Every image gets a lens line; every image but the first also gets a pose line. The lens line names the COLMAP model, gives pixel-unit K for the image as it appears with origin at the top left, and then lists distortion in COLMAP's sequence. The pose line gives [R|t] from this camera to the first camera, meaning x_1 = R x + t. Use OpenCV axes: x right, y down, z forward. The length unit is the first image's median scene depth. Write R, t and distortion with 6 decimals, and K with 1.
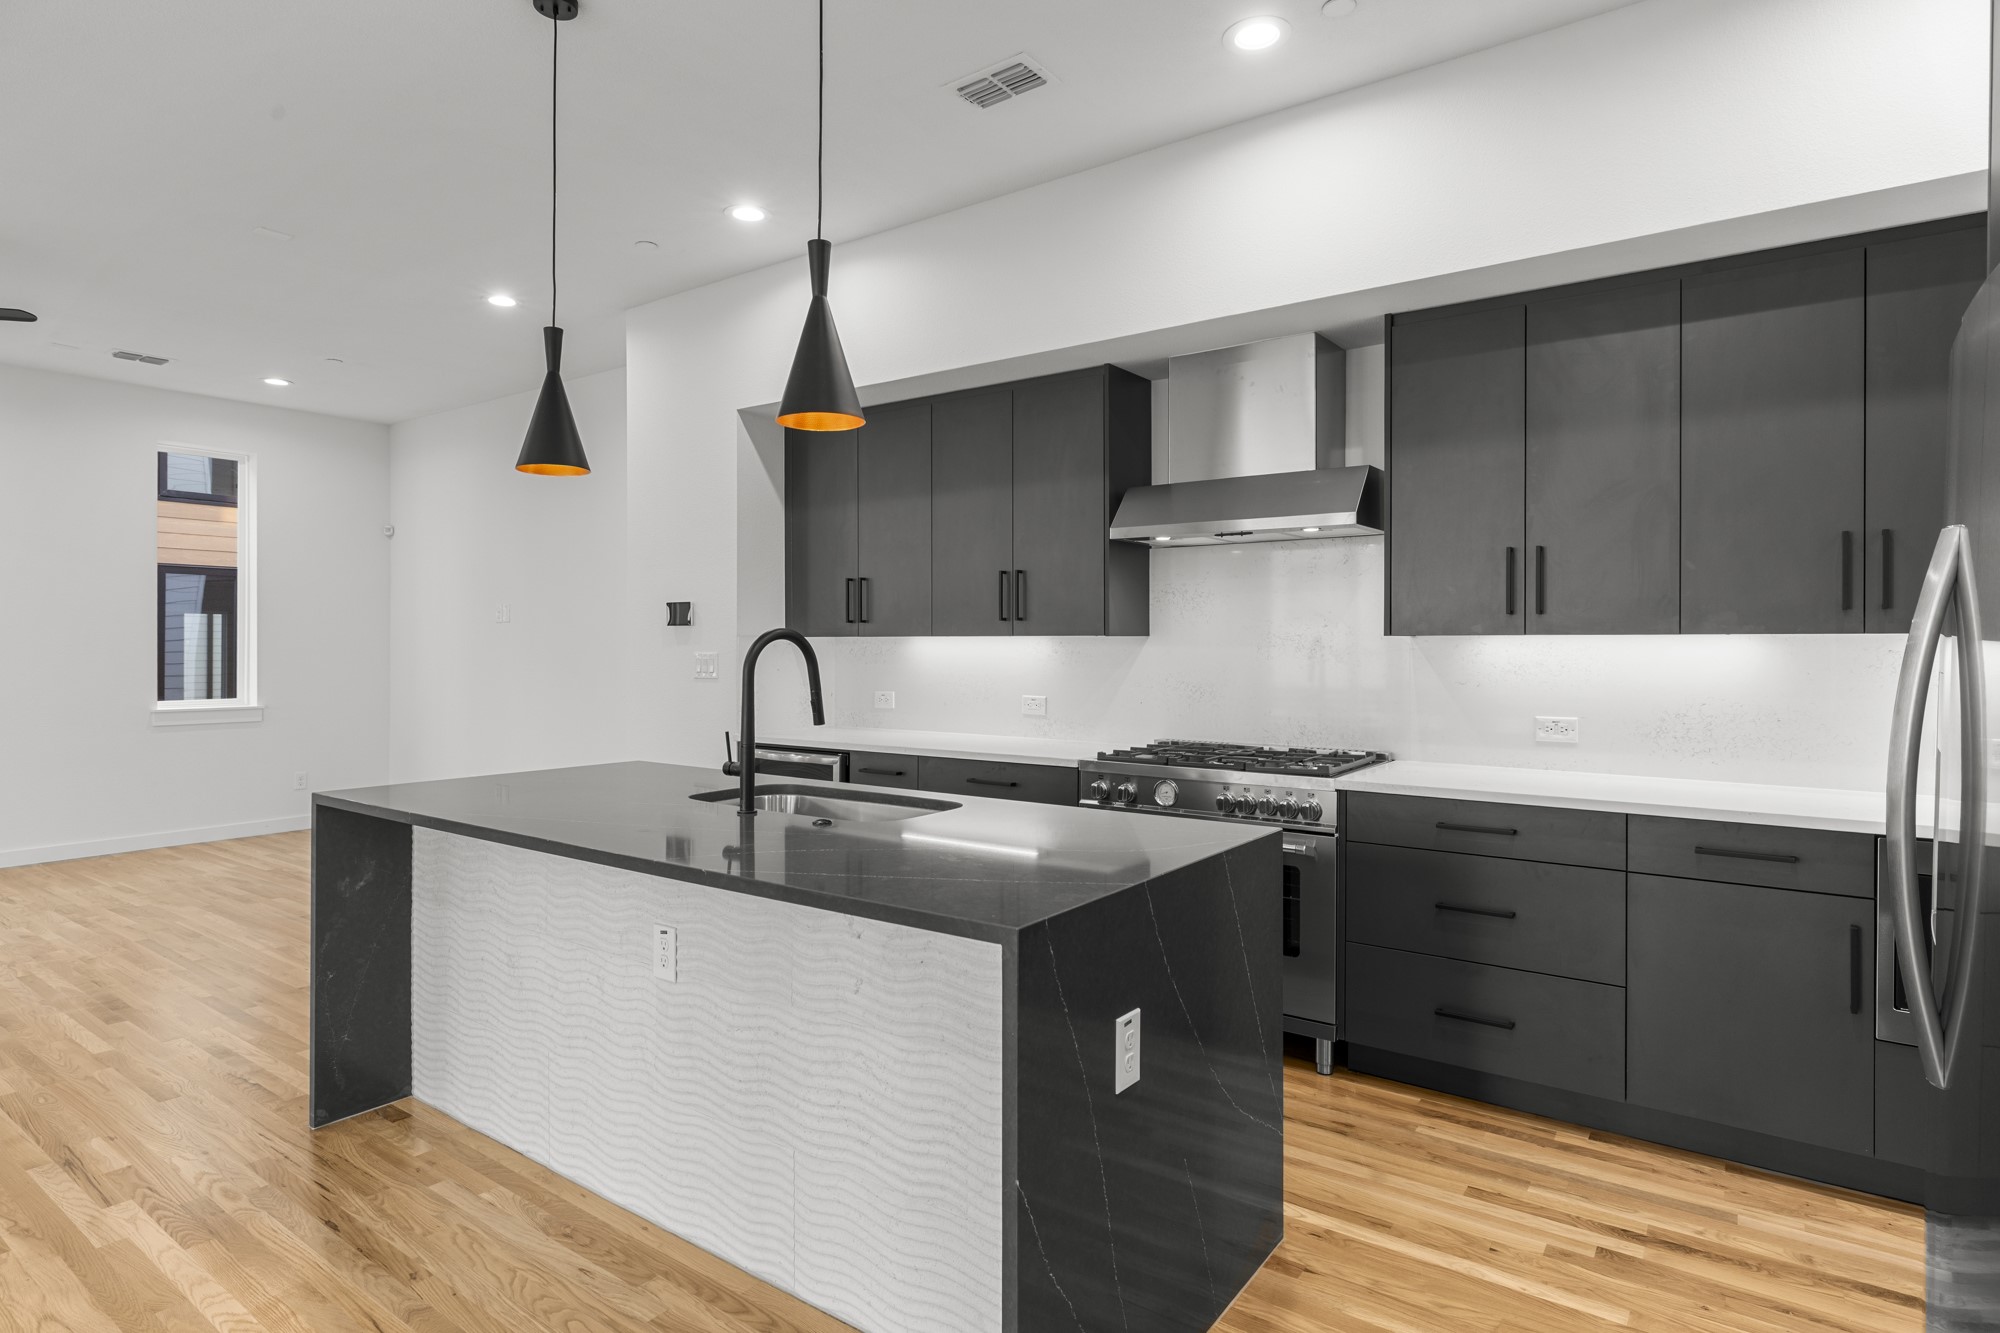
lens RADIAL K [[1071.9, 0, 986.4], [0, 1071.9, 647.9], [0, 0, 1]] dist [-0.005703, 0.002882]
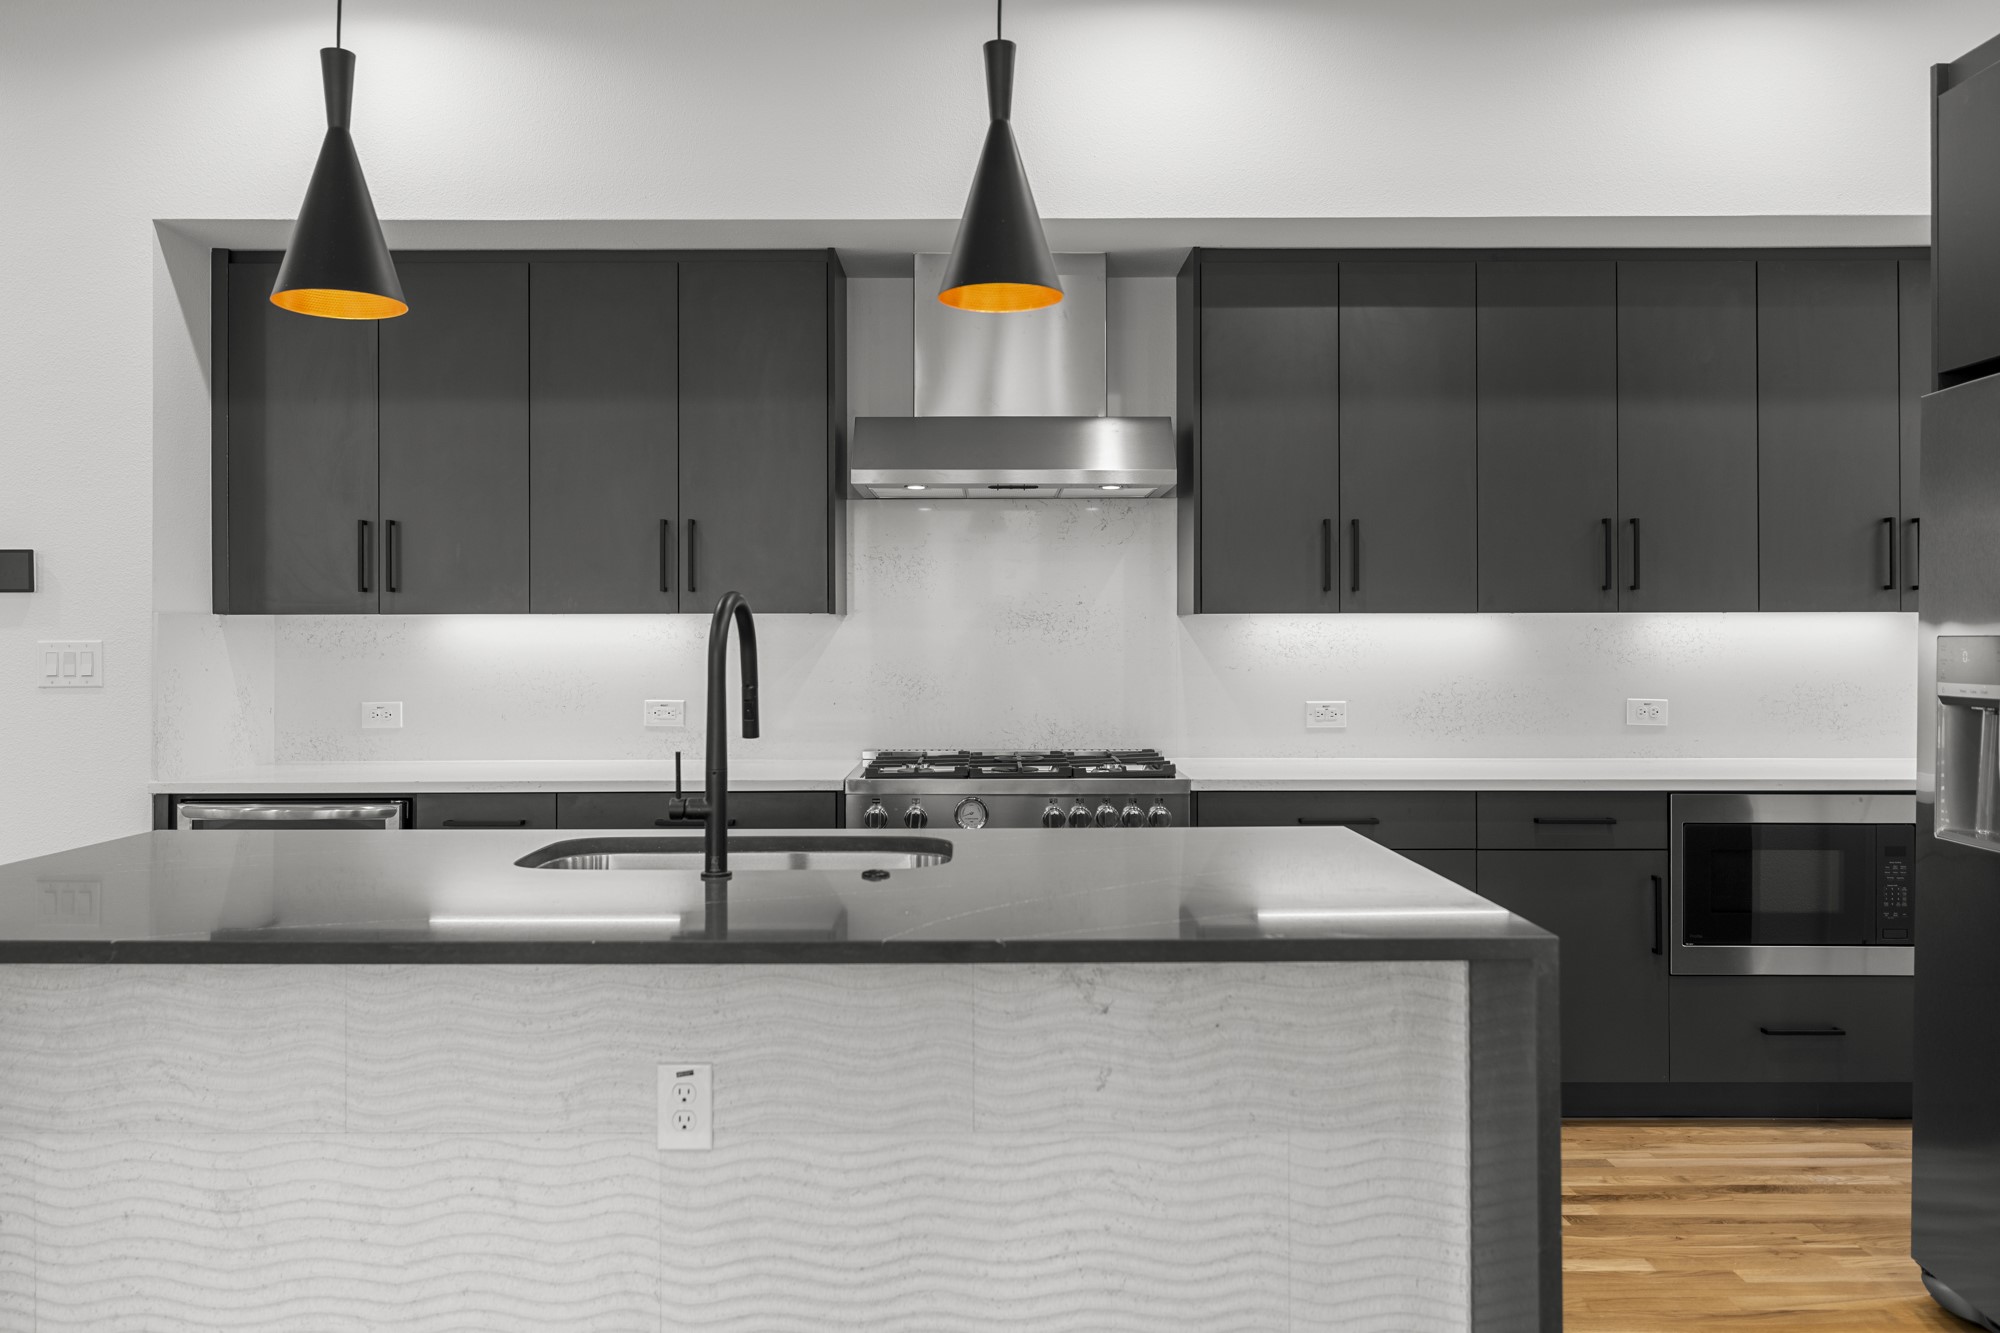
lens RADIAL K [[1439.5, 0, 993.1], [0, 1439.5, 625.2], [0, 0, 1]] dist [-0.000095, -0.005245]
pose [[0.805647, 0.001798, 0.592393, -0.570524], [0.005141, 0.999937, -0.010026, 0.011376], [-0.592373, 0.011123, 0.805587, 0.186104]]
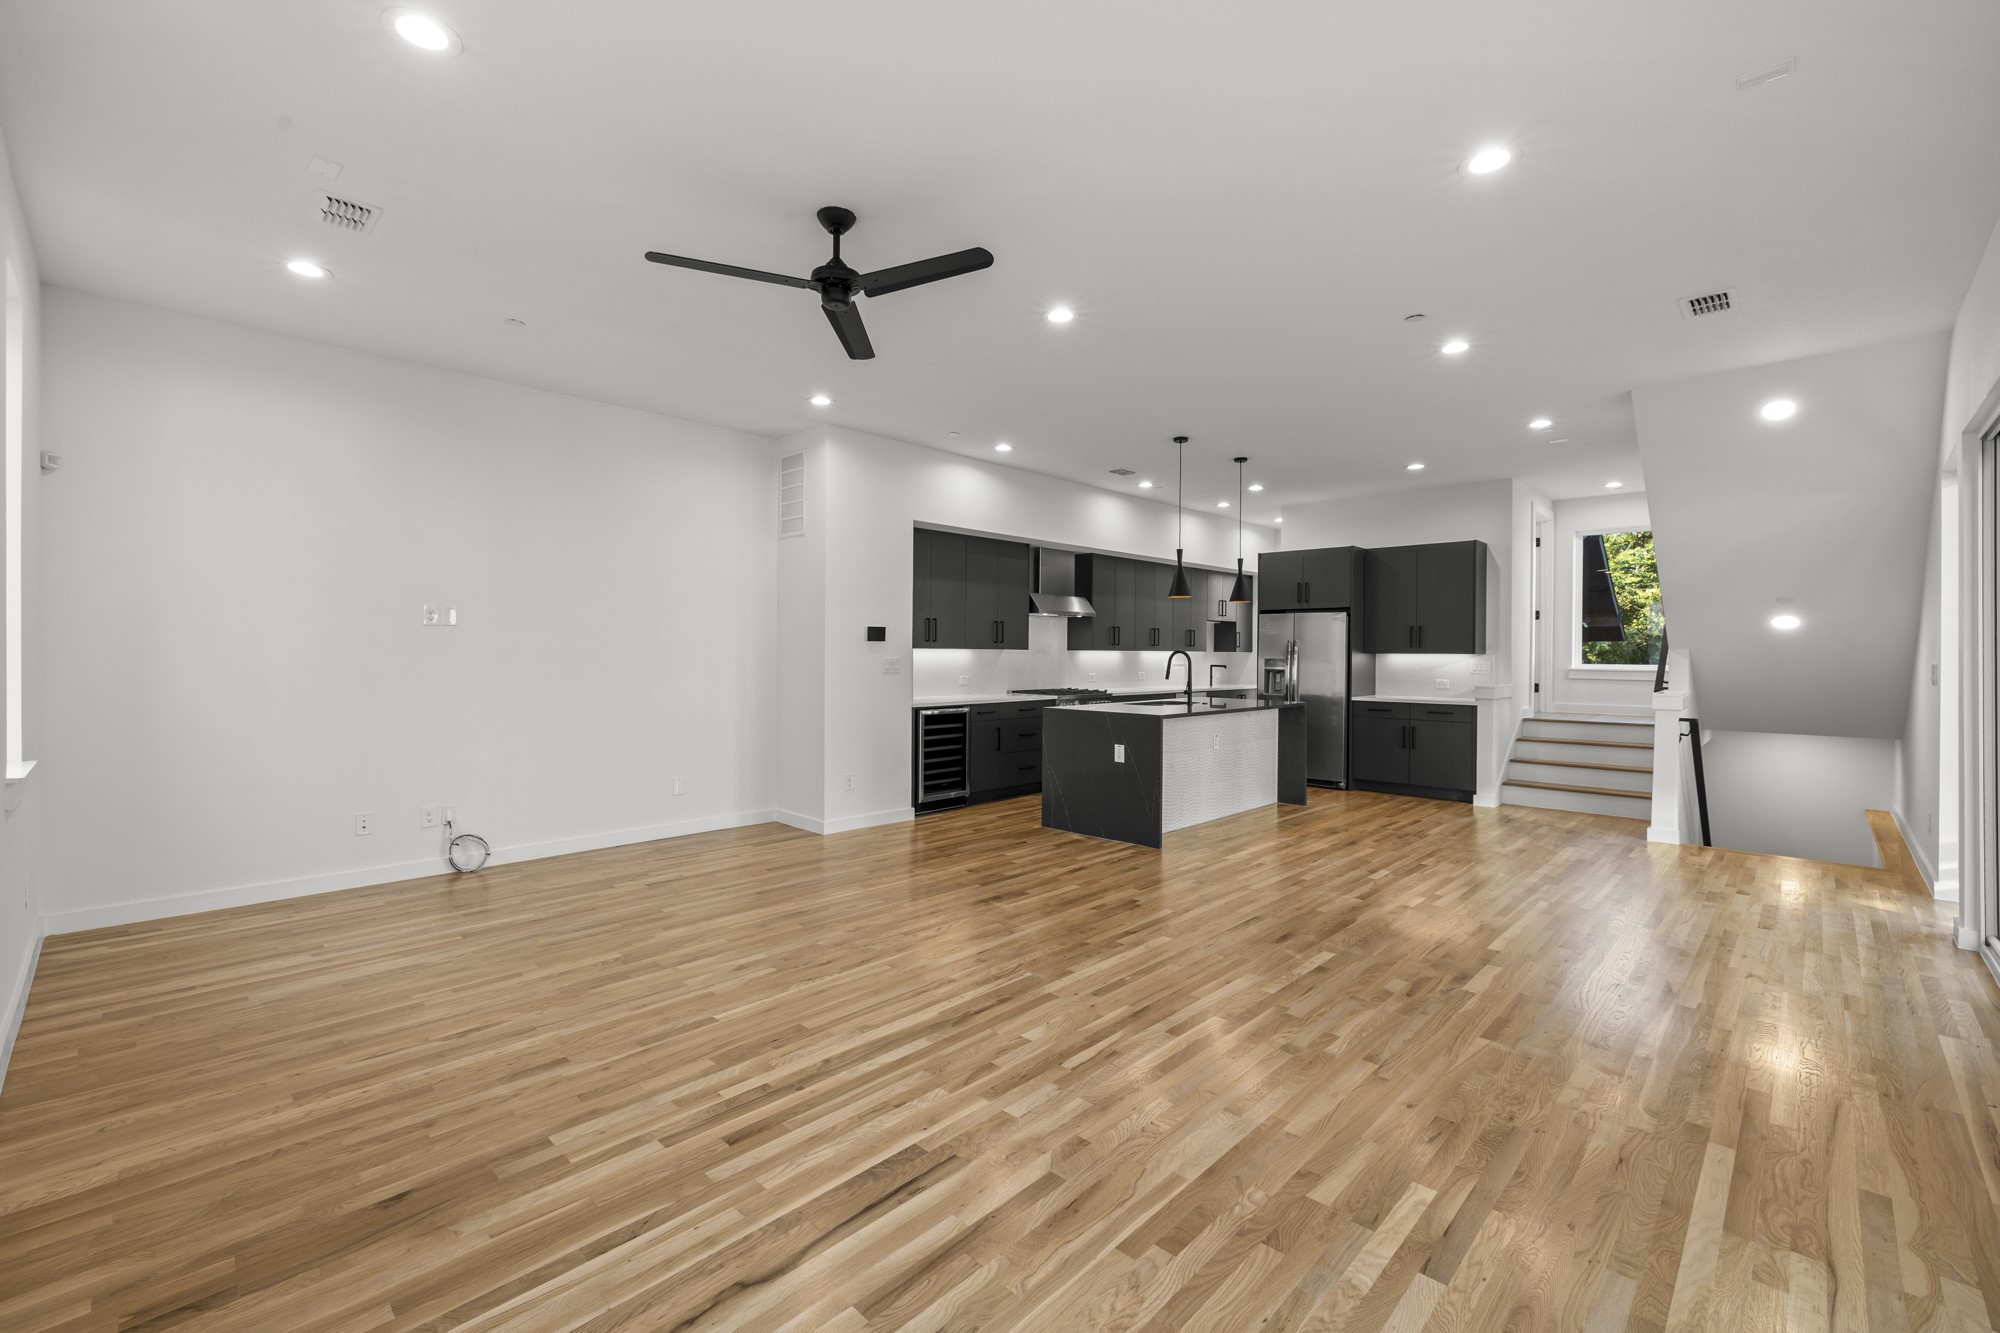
lens RADIAL K [[843.6, 0, 987.4], [0, 843.6, 651.4], [0, 0, 1]] dist [0.001384, -0.000102]
pose [[0.138139, -0.001258, 0.990412, -2.777179], [-0.004329, 0.999989, 0.001874, -0.014275], [-0.990403, -0.004546, 0.138132, 1.192676]]
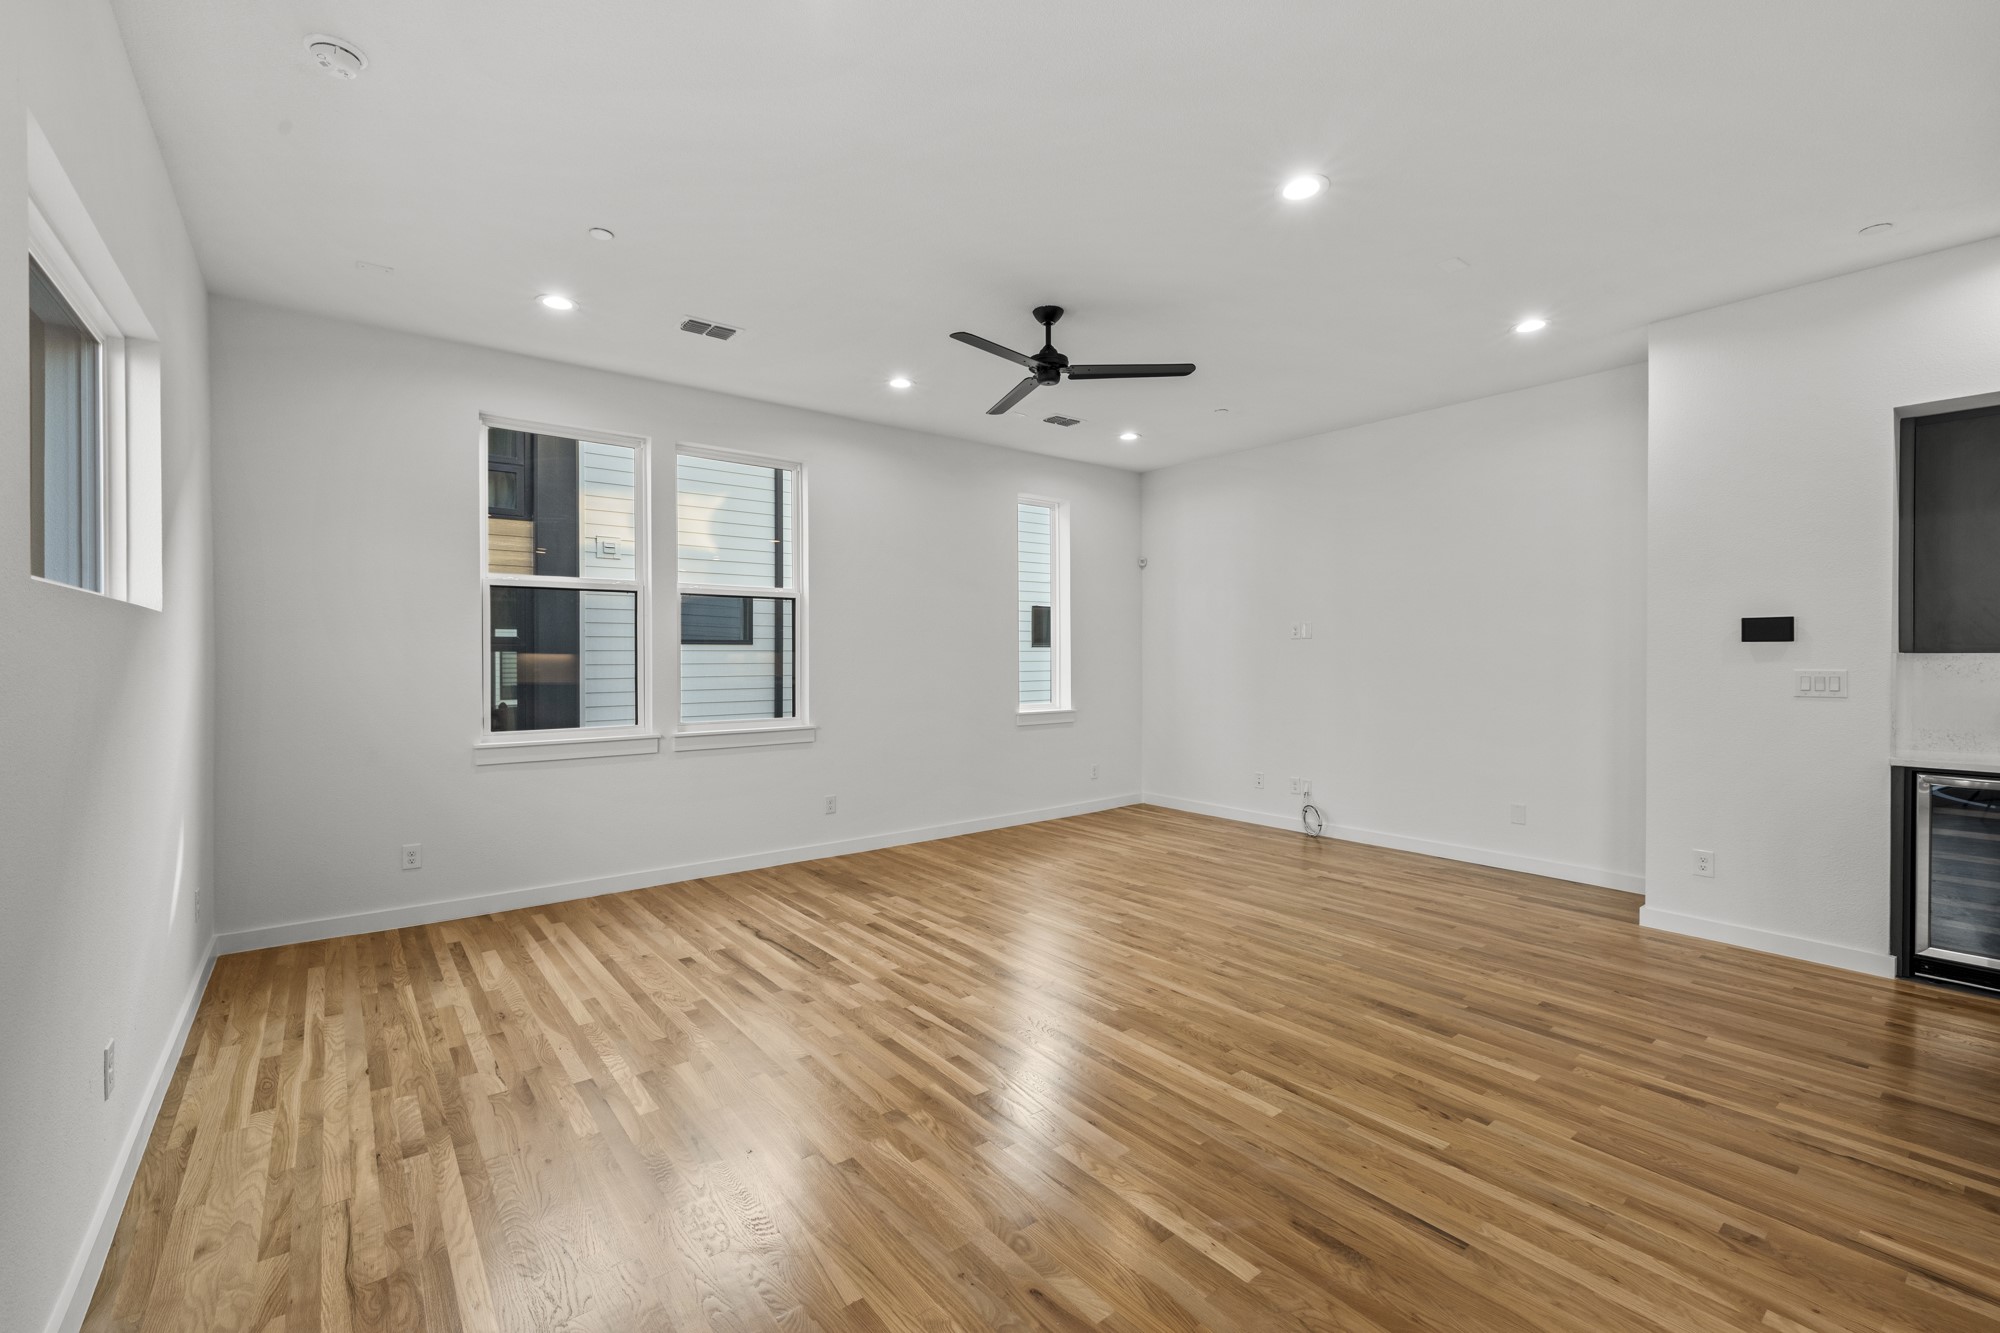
lens RADIAL K [[843.6, 0, 975.8], [0, 843.6, 662.2], [0, 0, 1]] dist [0.001384, -0.000102]
pose [[0.961494, -0.000762, -0.274825, -1.384740], [0.003580, 0.999946, 0.009749, -0.021761], [0.274802, -0.010358, 0.961445, 0.136038]]
